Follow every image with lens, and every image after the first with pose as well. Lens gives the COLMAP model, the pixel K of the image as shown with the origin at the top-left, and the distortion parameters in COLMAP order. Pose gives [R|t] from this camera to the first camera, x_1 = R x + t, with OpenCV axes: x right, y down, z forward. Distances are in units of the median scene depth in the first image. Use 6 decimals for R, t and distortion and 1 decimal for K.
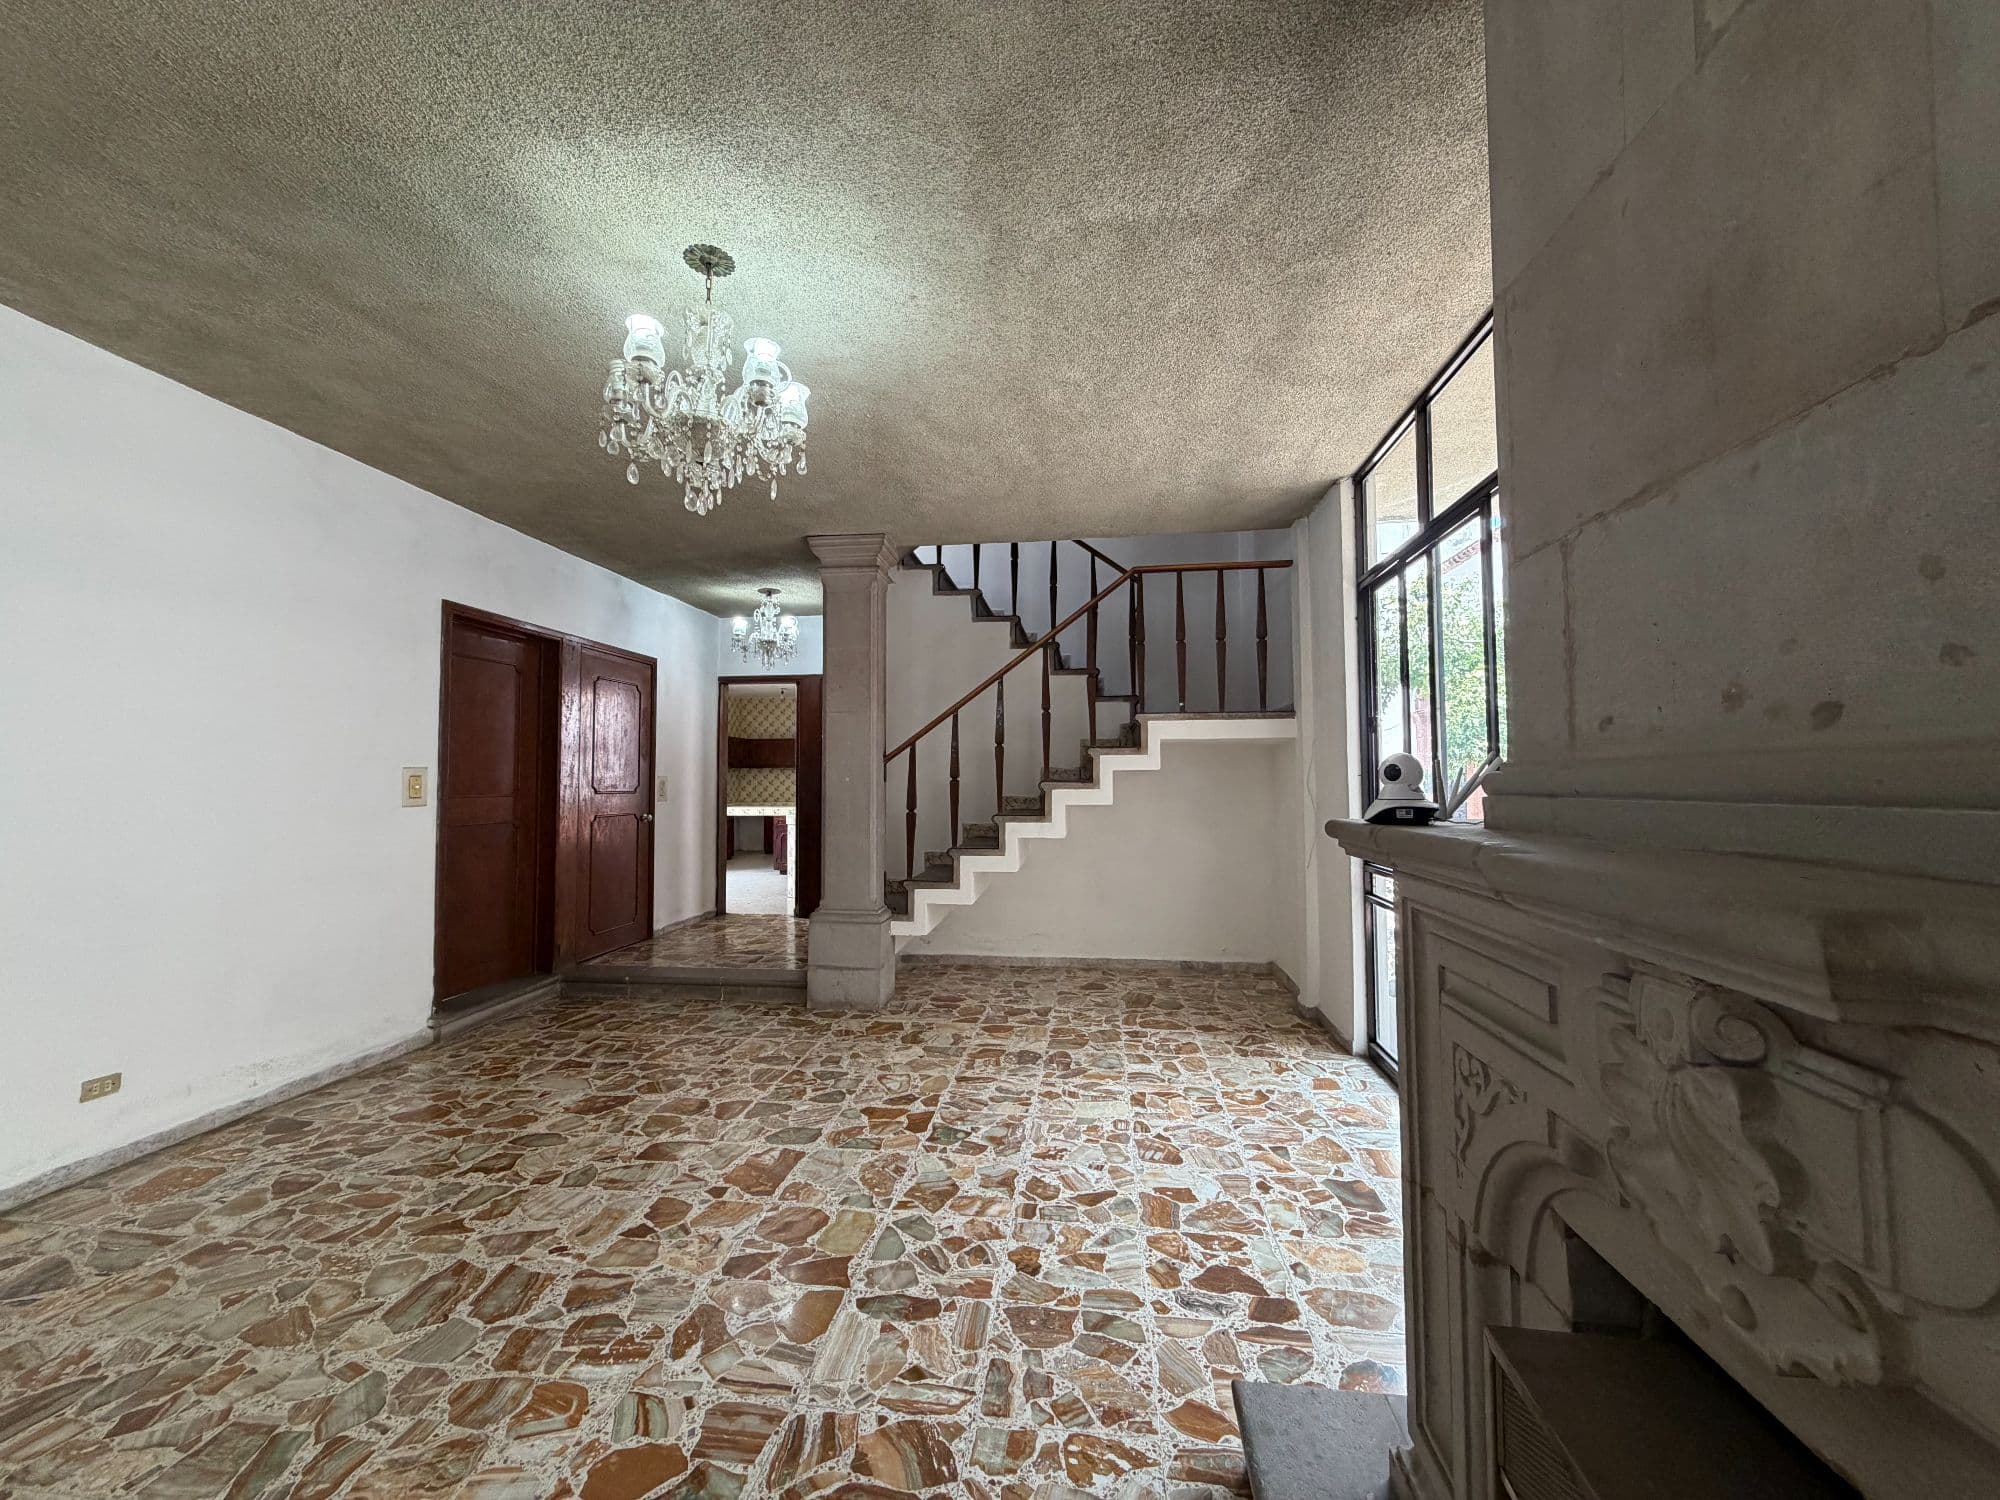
lens RADIAL K [[806.5, 0, 998.8], [0, 806.5, 746.5], [0, 0, 1]] dist [-0.000832, 0.000297]
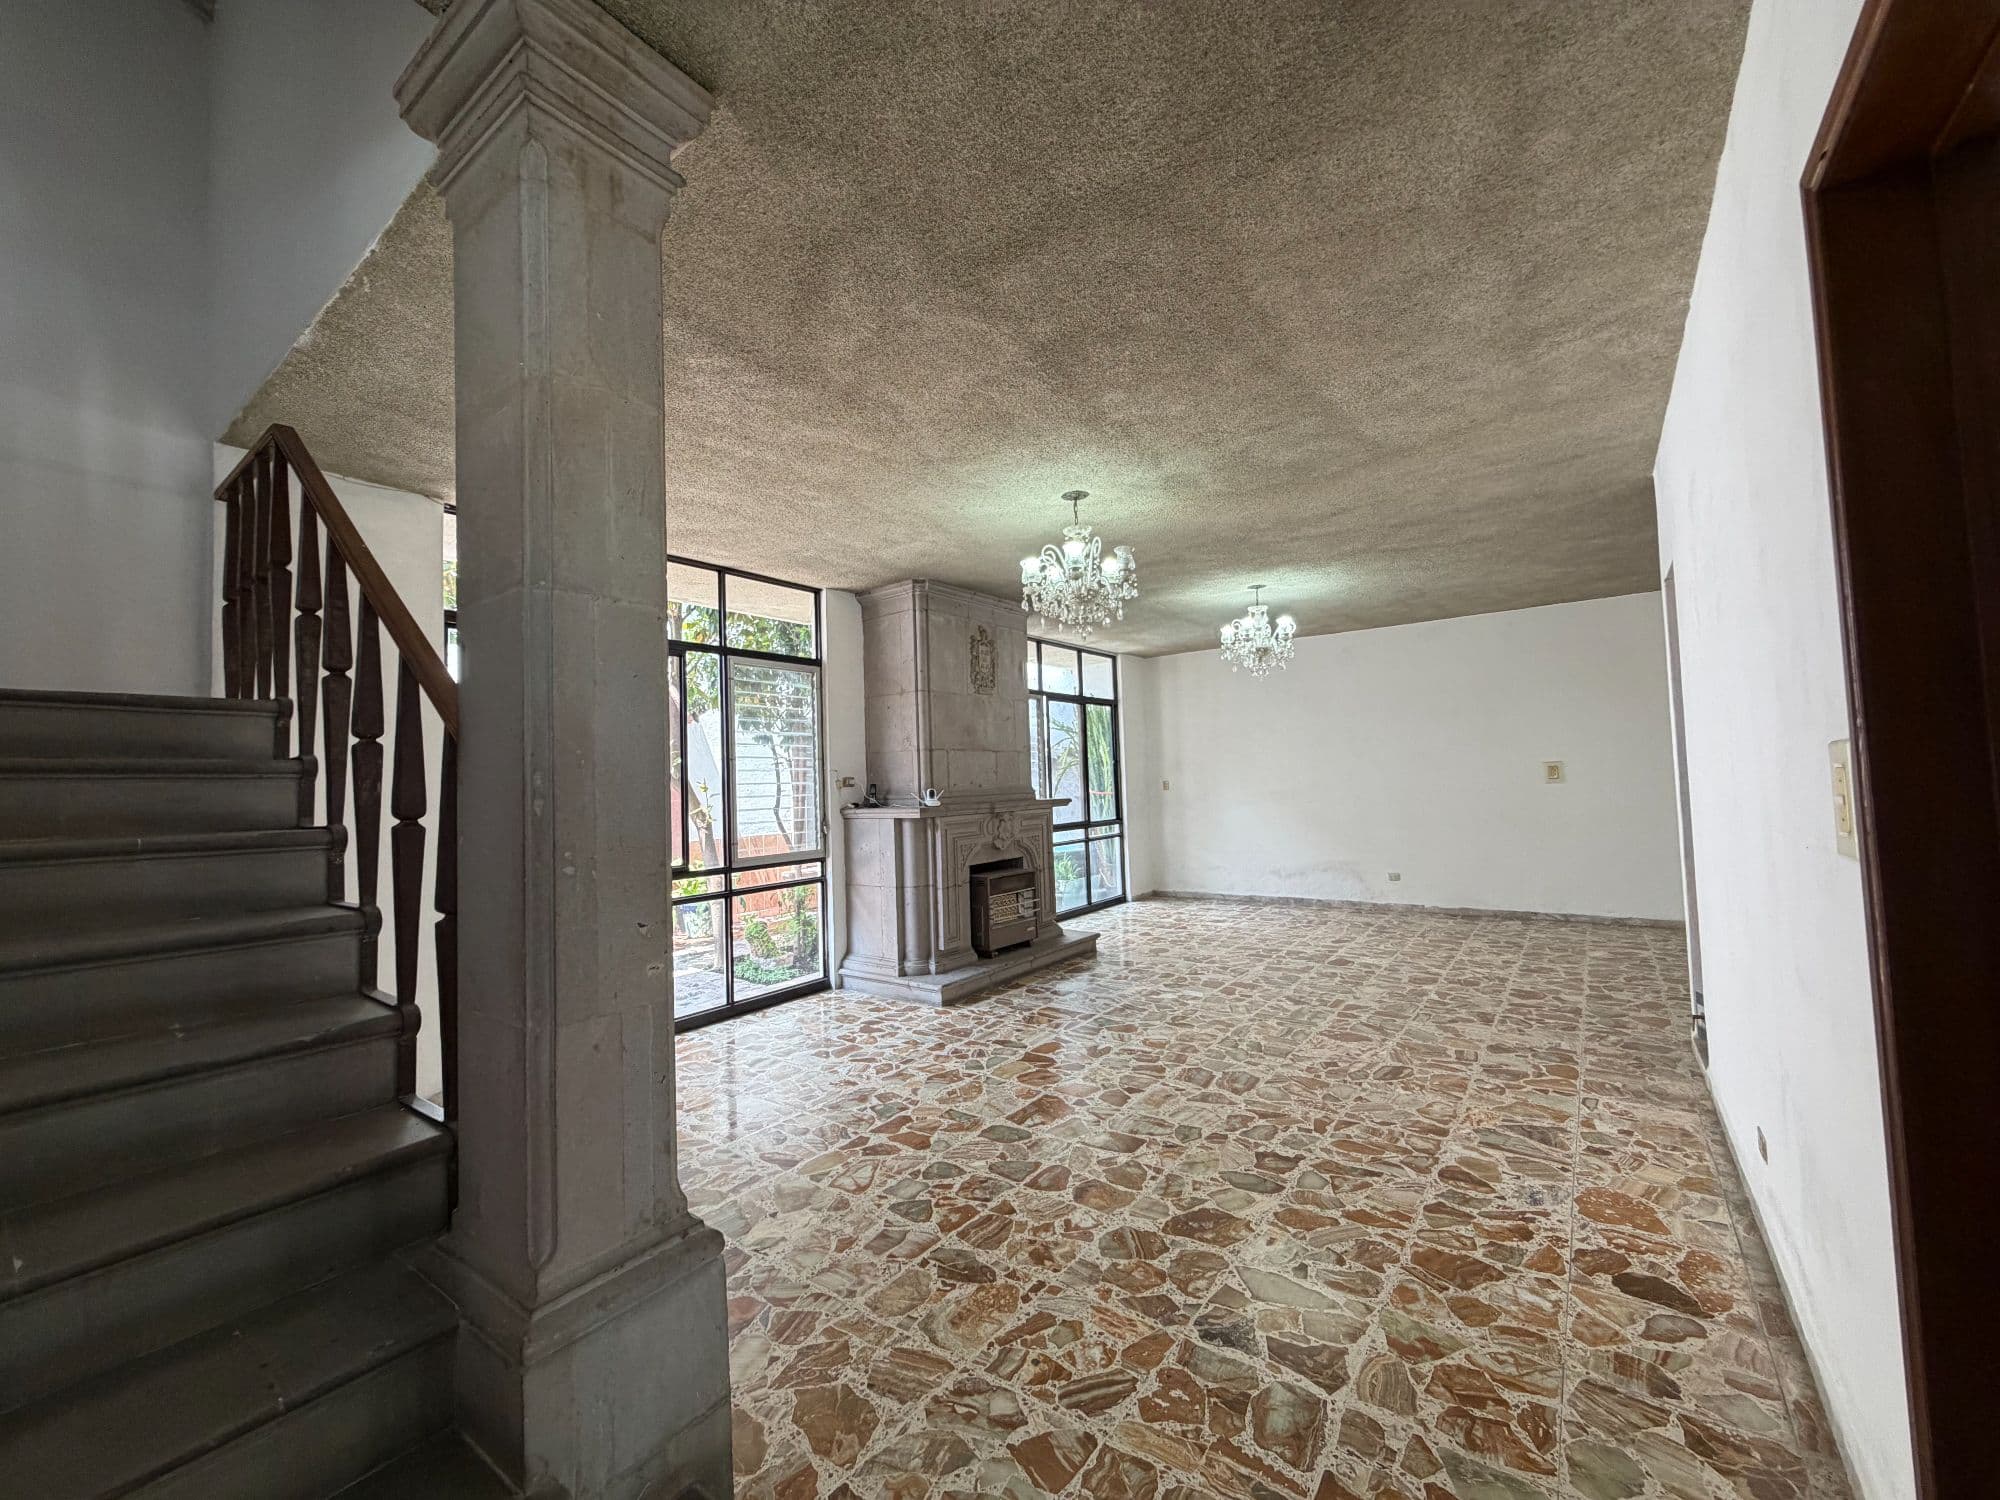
lens RADIAL K [[806.5, 0, 993.1], [0, 806.5, 749.6], [0, 0, 1]] dist [-0.000832, 0.000297]
pose [[-0.868798, 0.055192, 0.492081, -0.783803], [0.015266, 0.996282, -0.084790, 0.070643], [-0.494931, -0.066153, -0.866411, 1.949002]]
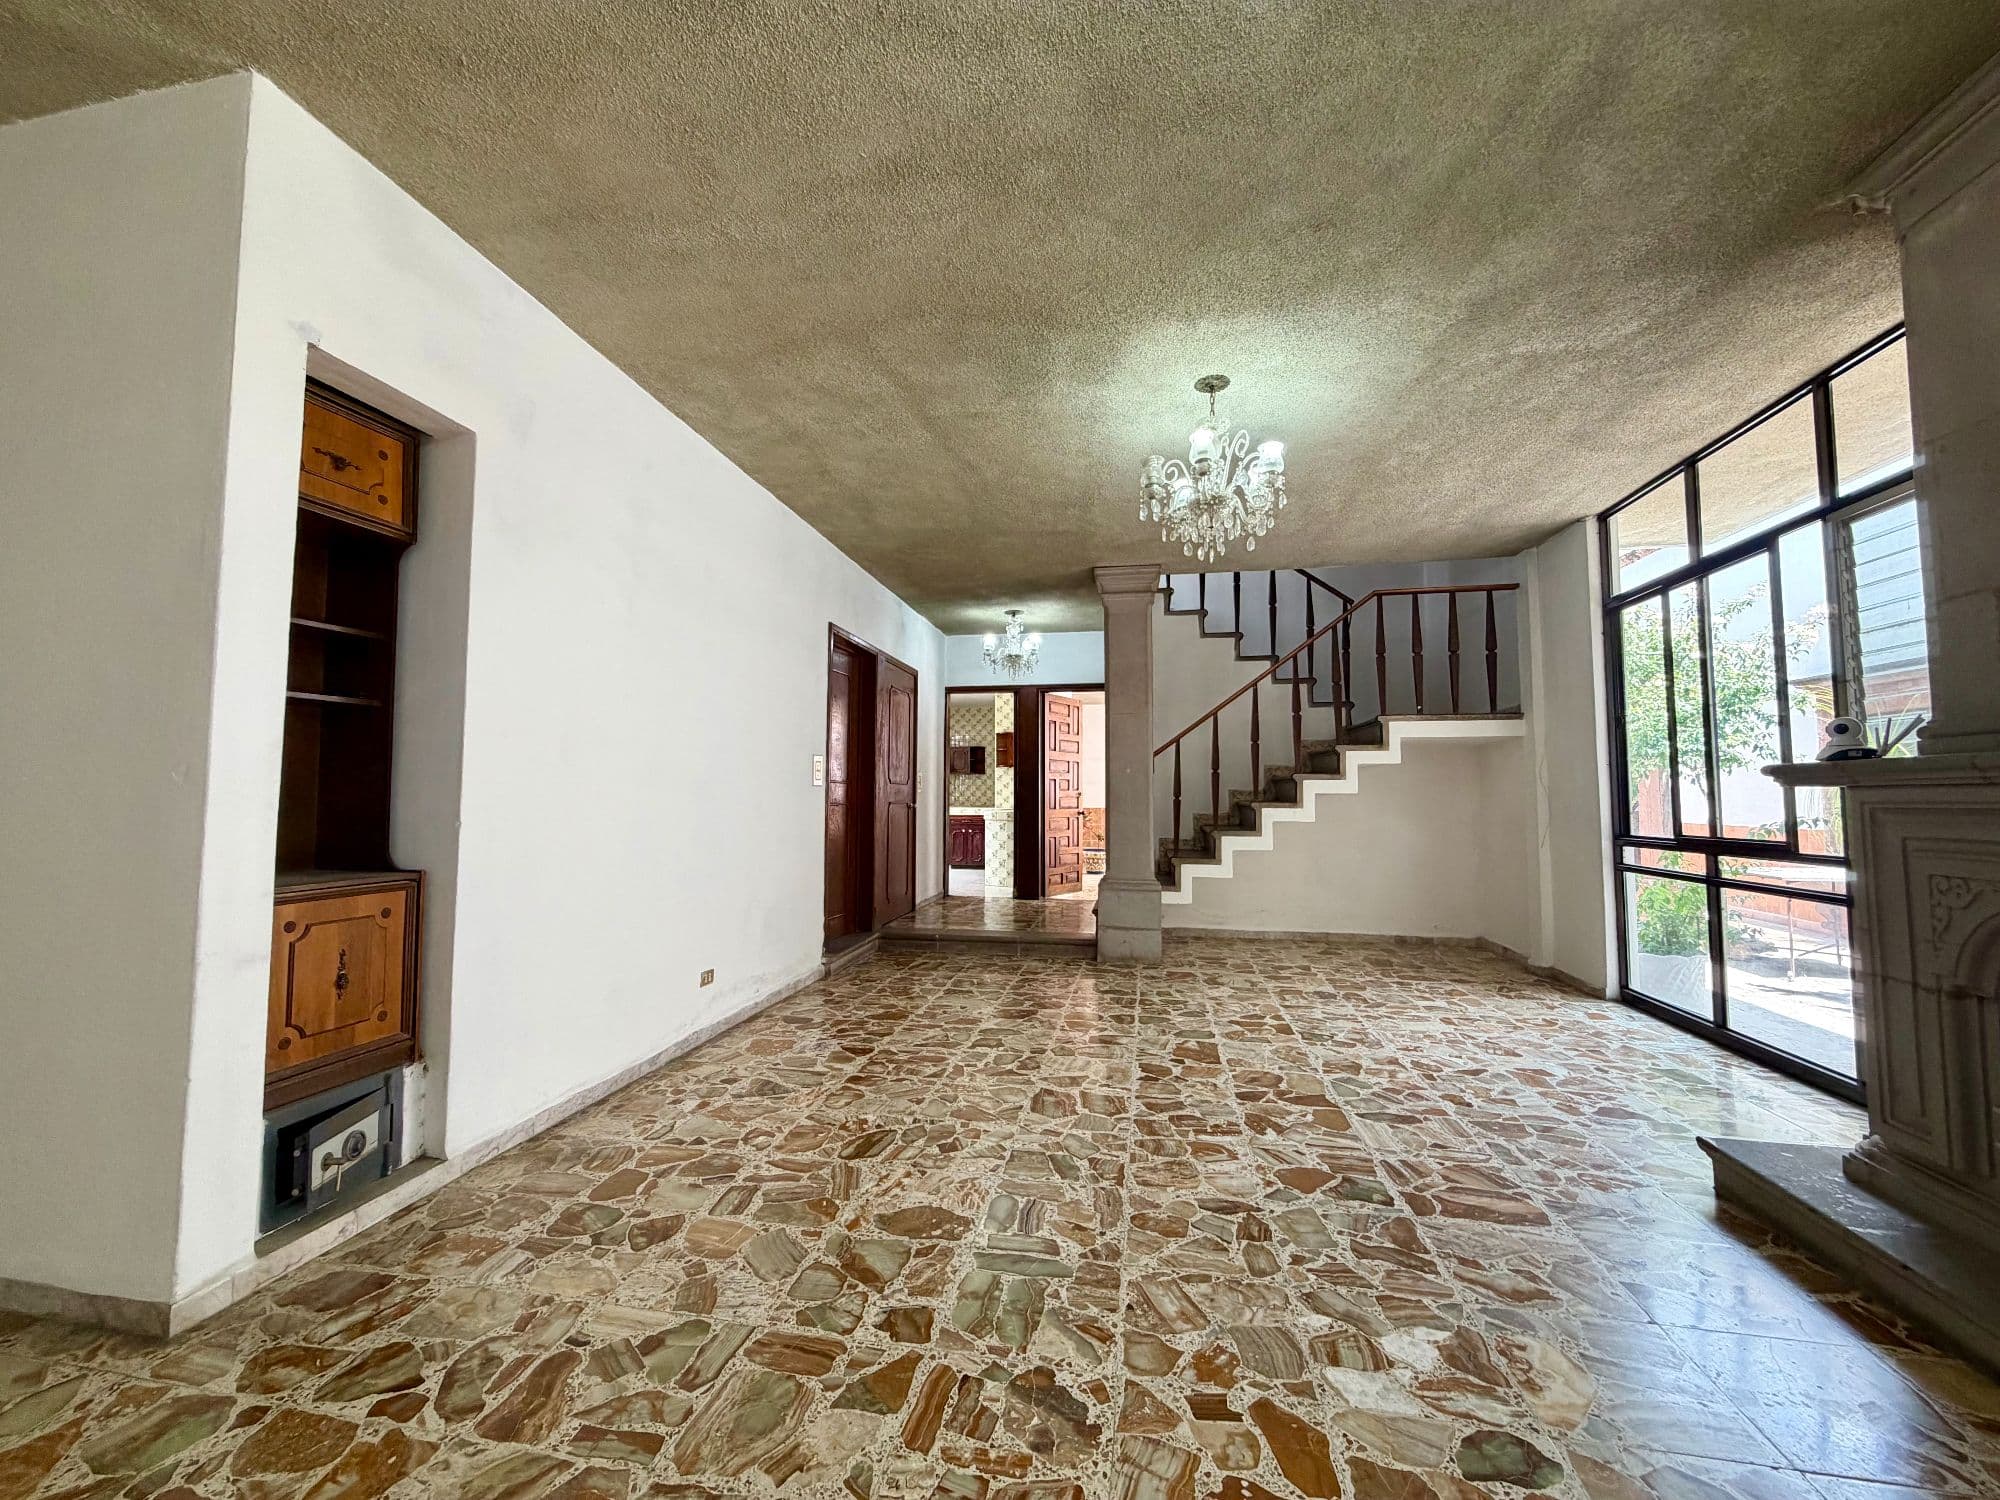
lens RADIAL K [[806.5, 0, 994.3], [0, 806.5, 746.7], [0, 0, 1]] dist [-0.000832, 0.000297]
pose [[0.997866, 0.003582, -0.065192, -0.489970], [-0.004857, 0.999800, -0.019413, 0.047544], [0.065109, 0.019688, 0.997684, -0.321150]]
